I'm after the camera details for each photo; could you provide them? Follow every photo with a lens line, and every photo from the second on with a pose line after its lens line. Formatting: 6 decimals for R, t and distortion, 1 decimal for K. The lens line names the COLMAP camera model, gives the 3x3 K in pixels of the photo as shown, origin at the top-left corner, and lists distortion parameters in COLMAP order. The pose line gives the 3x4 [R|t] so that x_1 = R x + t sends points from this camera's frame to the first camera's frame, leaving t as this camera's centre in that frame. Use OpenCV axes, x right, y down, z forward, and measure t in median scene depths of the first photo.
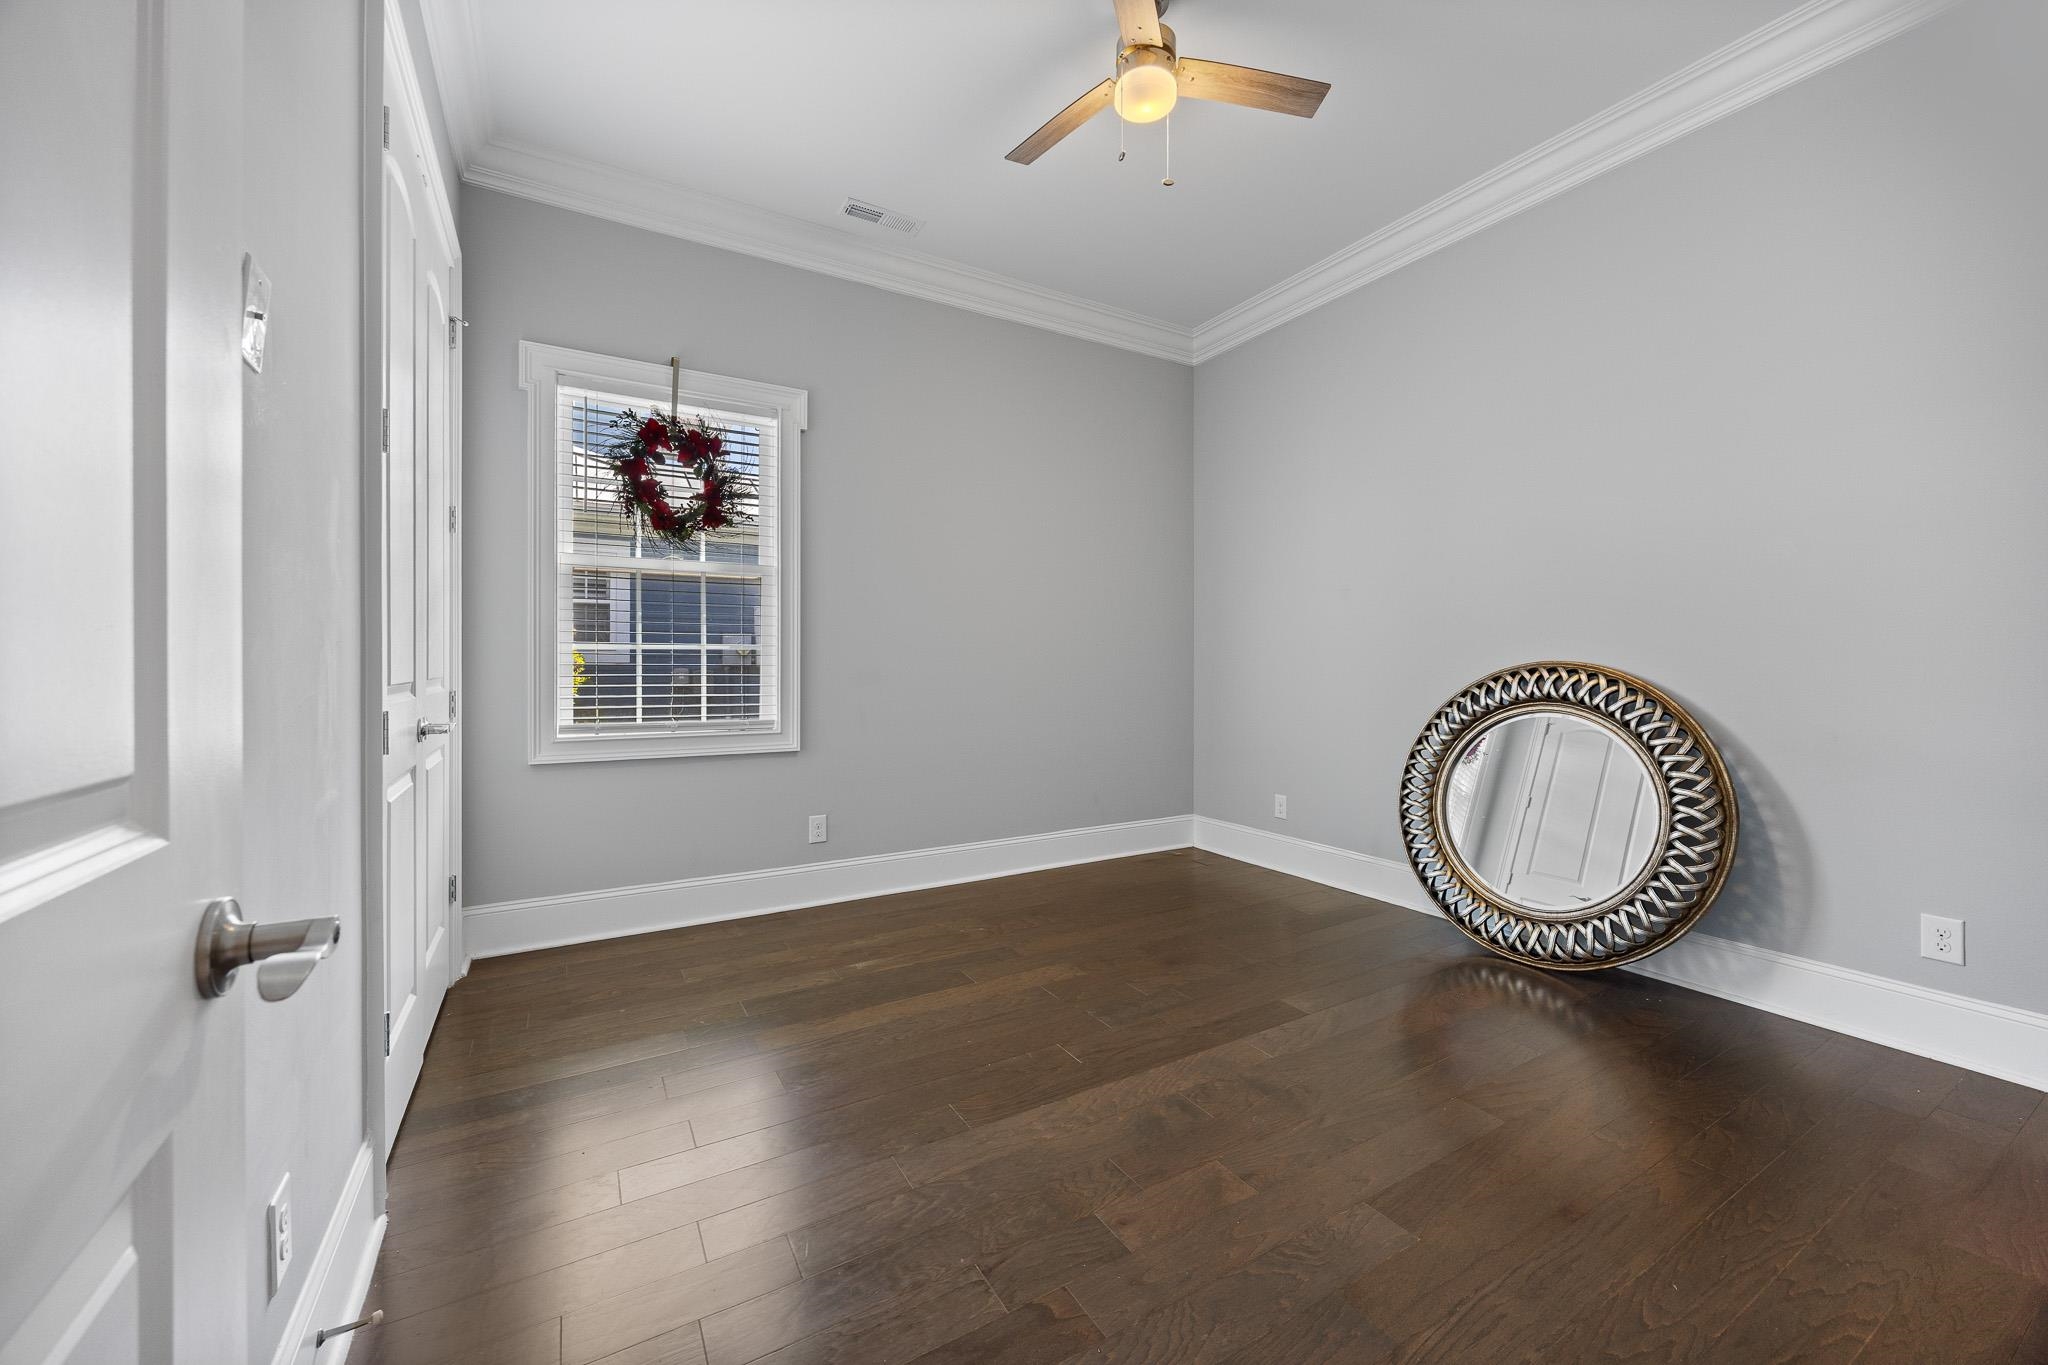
lens RADIAL K [[778.9, 0, 1015.1], [0, 778.9, 667.4], [0, 0, 1]] dist [-0.001444, -0.000035]
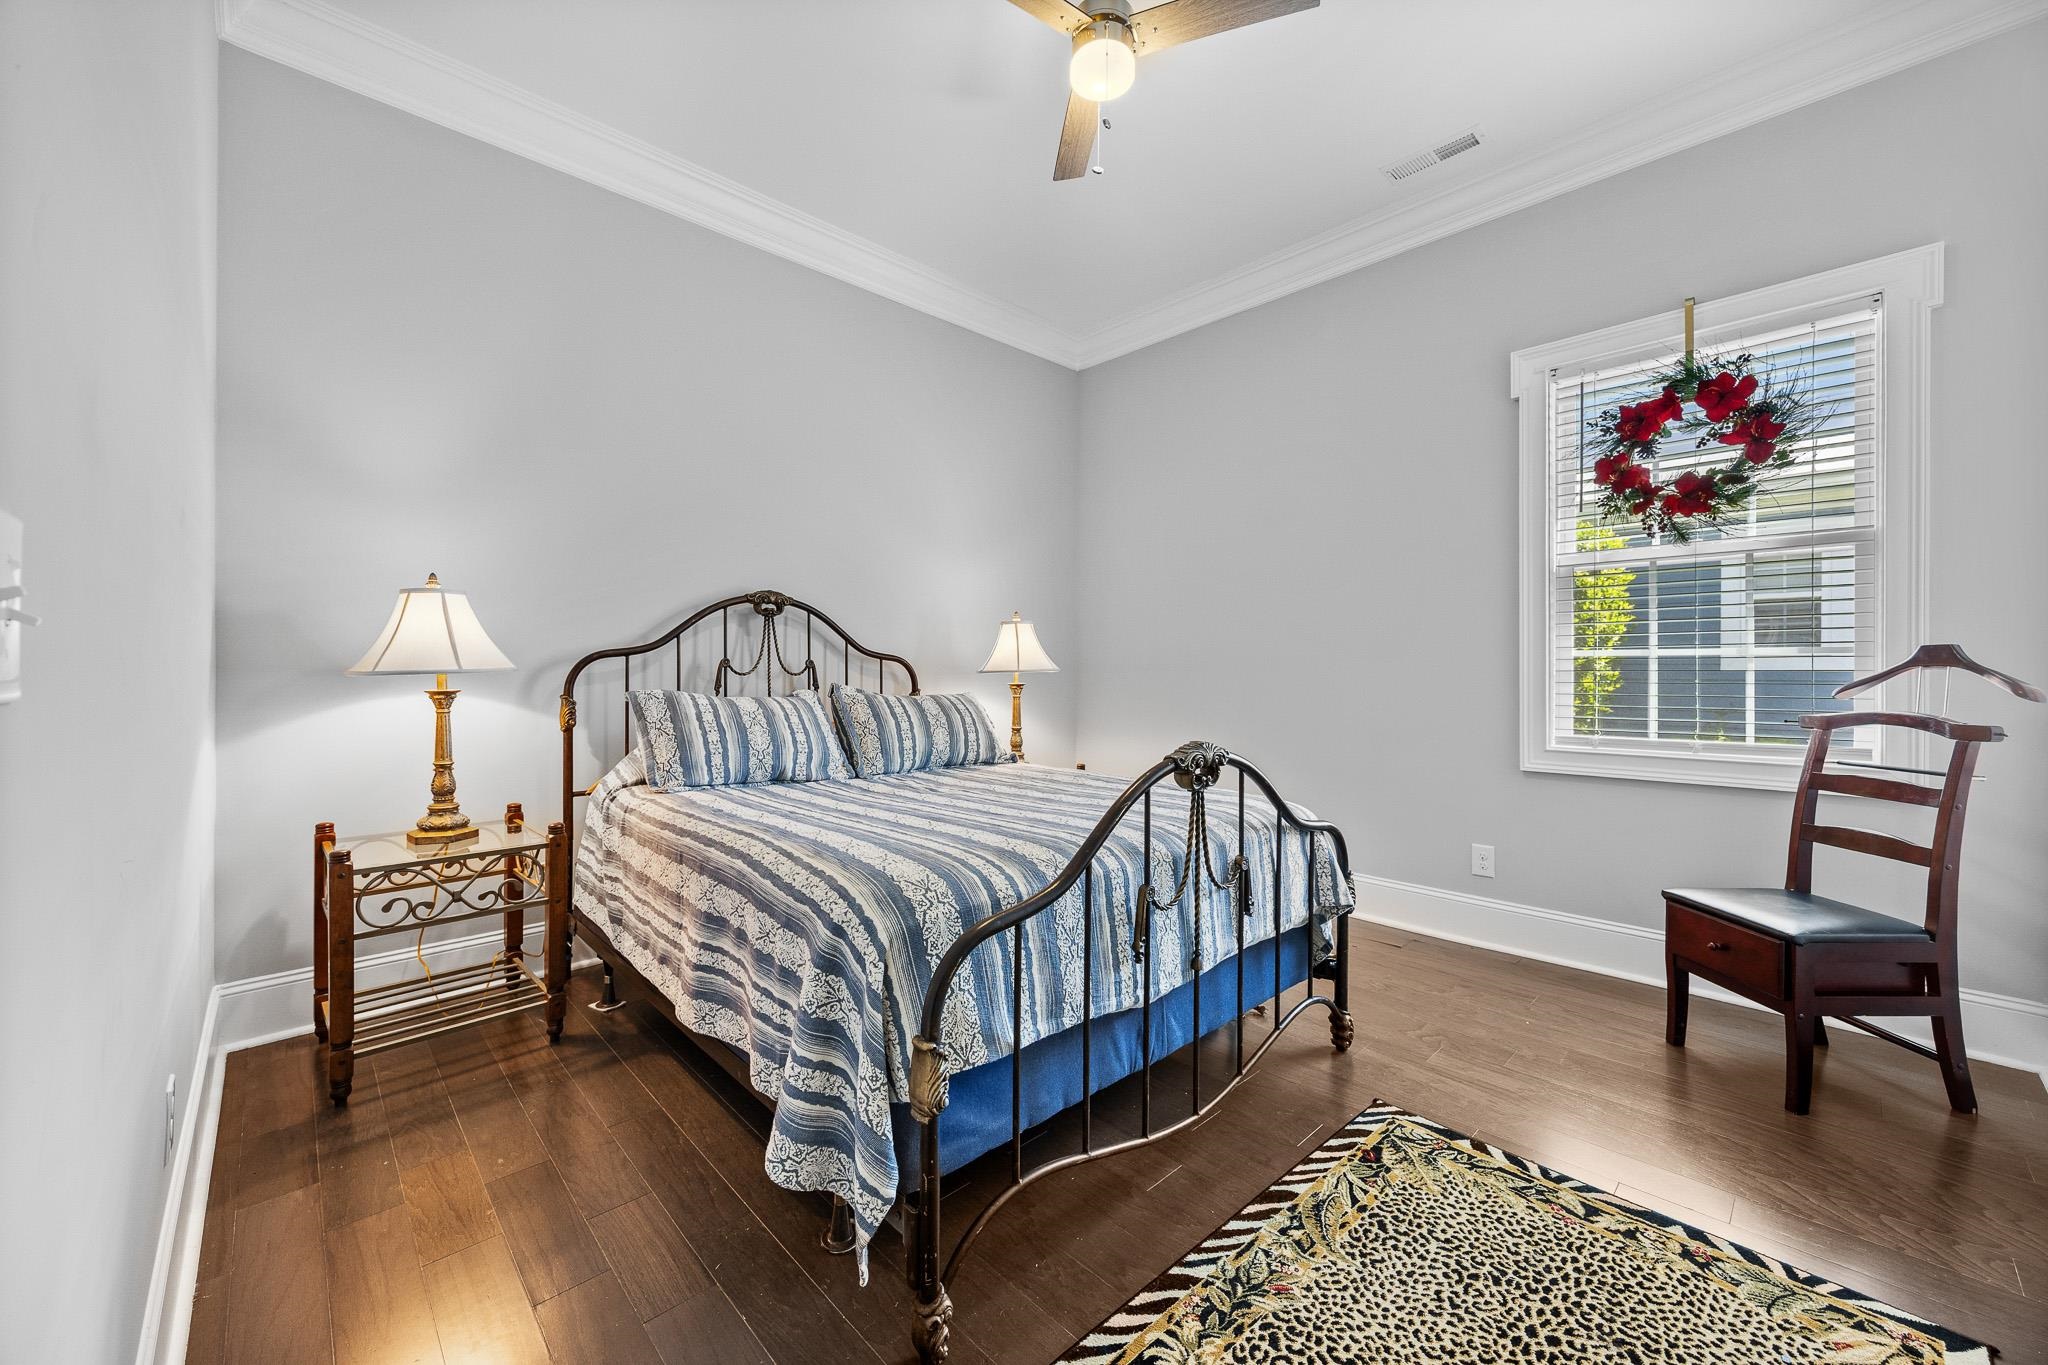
lens RADIAL K [[778.9, 0, 1015.1], [0, 778.9, 667.4], [0, 0, 1]] dist [-0.001444, -0.000035]
pose [[0.224931, -0.001421, -0.974374, 0.207113], [-0.002778, 0.999994, -0.002100, -0.001555], [0.974371, 0.003179, 0.224925, 0.128110]]
